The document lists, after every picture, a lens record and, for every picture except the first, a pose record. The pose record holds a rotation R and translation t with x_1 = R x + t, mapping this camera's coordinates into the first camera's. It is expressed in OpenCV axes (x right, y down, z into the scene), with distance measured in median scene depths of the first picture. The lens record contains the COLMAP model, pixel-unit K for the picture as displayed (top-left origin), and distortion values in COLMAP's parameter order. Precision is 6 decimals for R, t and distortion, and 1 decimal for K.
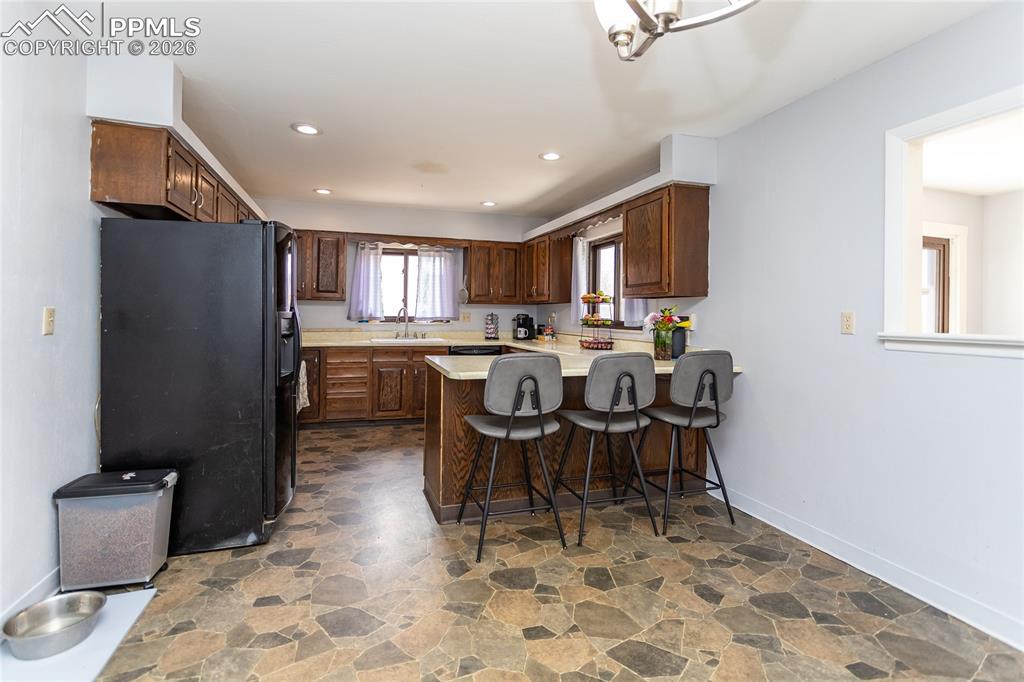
lens RADIAL K [[496.8, 0, 510.7], [0, 496.8, 315.5], [0, 0, 1]] dist [0.004086, 0.000096]
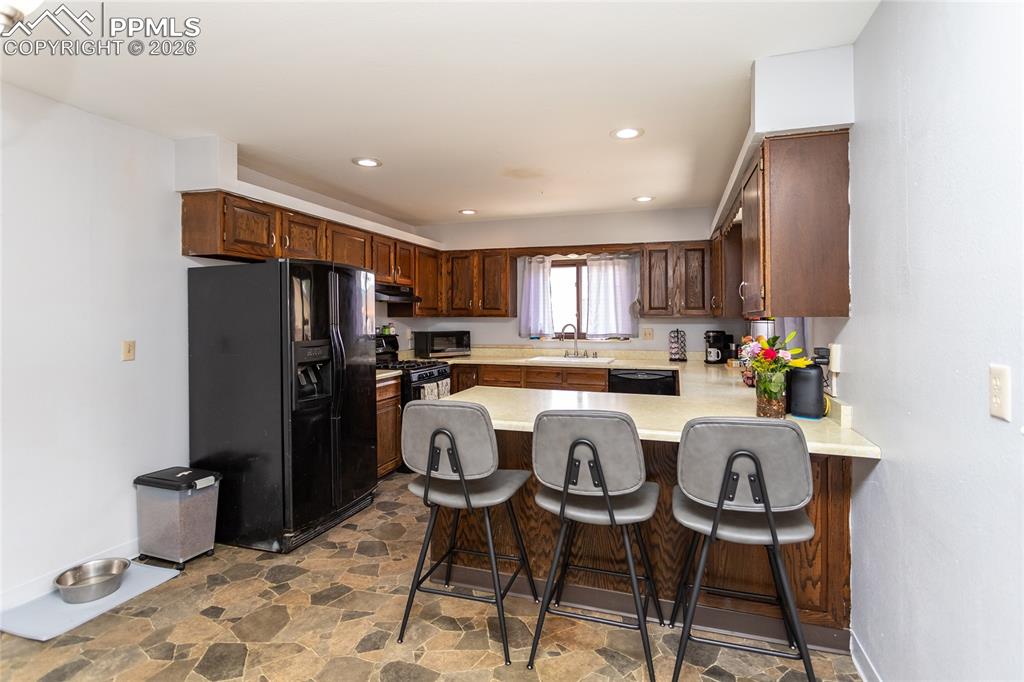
lens RADIAL K [[515.2, 0, 511.0], [0, 515.2, 315.4], [0, 0, 1]] dist [0.002339, 0.001494]
pose [[0.811352, -0.012110, -0.584433, 0.258934], [0.006933, 0.999914, -0.011094, -0.021816], [0.584517, 0.004949, 0.811366, 0.166098]]
